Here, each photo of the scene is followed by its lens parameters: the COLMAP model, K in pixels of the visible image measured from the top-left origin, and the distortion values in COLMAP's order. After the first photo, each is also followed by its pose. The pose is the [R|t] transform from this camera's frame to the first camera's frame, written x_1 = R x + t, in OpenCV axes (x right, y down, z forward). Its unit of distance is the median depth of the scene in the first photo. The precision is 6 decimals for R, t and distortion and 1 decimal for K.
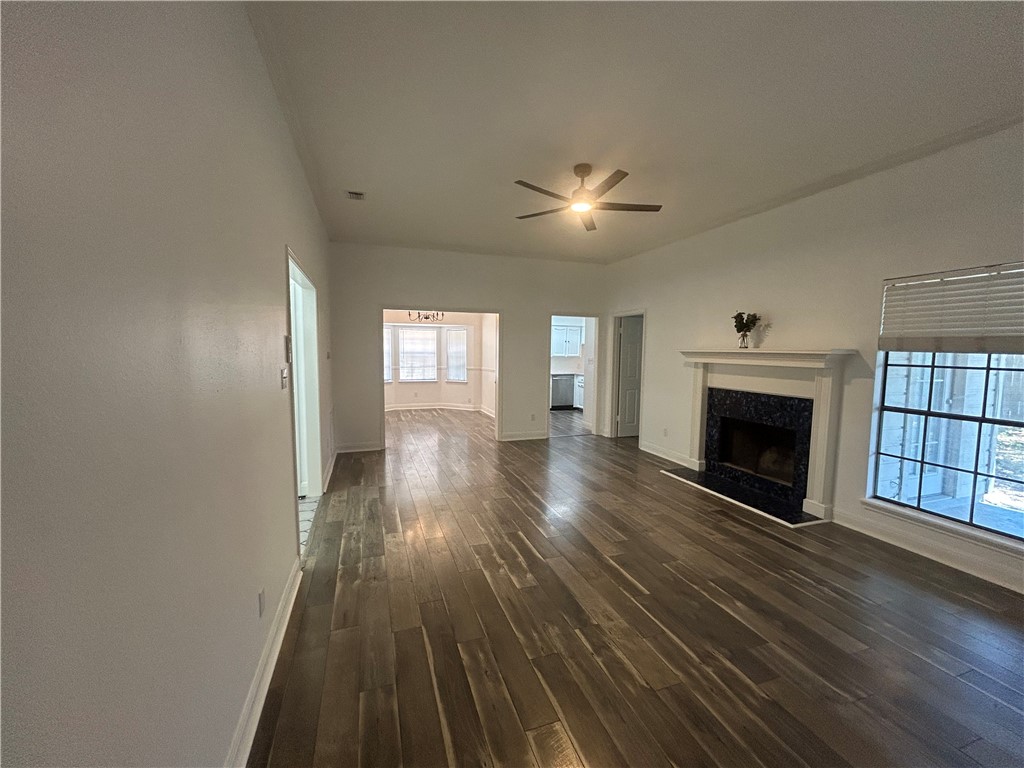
lens RADIAL K [[415.7, 0, 509.9], [0, 415.7, 385.6], [0, 0, 1]] dist [-0.001274, 0.001844]
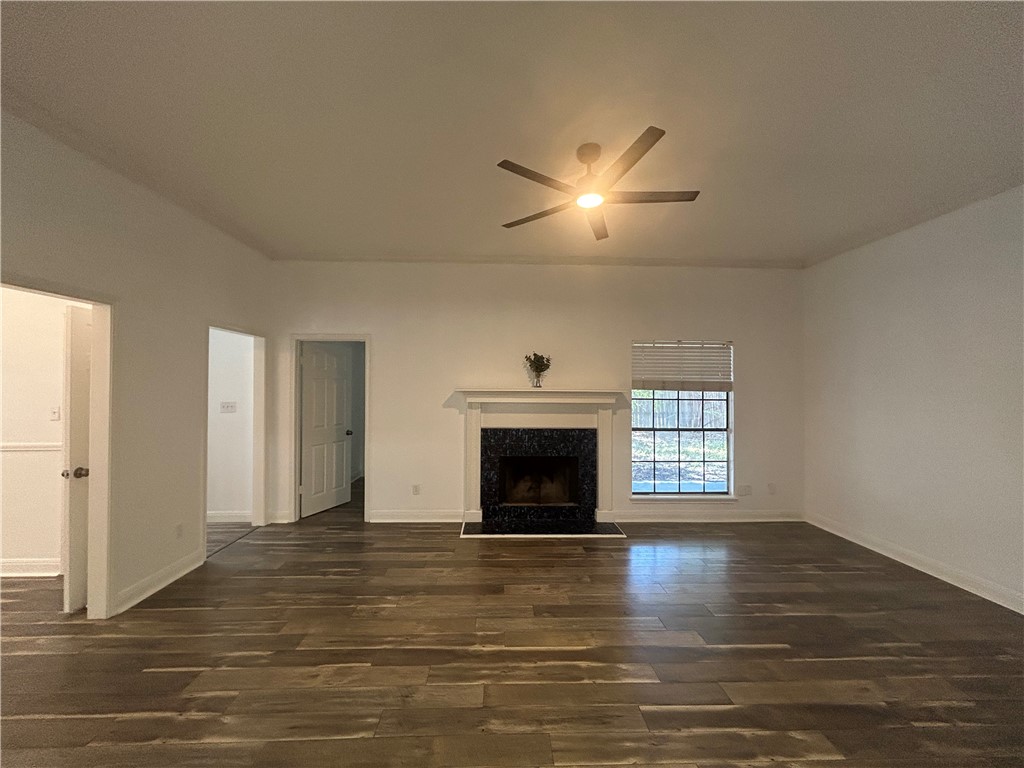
lens RADIAL K [[415.7, 0, 505.9], [0, 415.7, 386.3], [0, 0, 1]] dist [-0.001274, 0.001844]
pose [[0.292837, -0.010135, 0.956109, -0.452929], [0.081004, 0.996612, -0.014245, -0.082443], [-0.952725, 0.081620, 0.292666, 0.750574]]
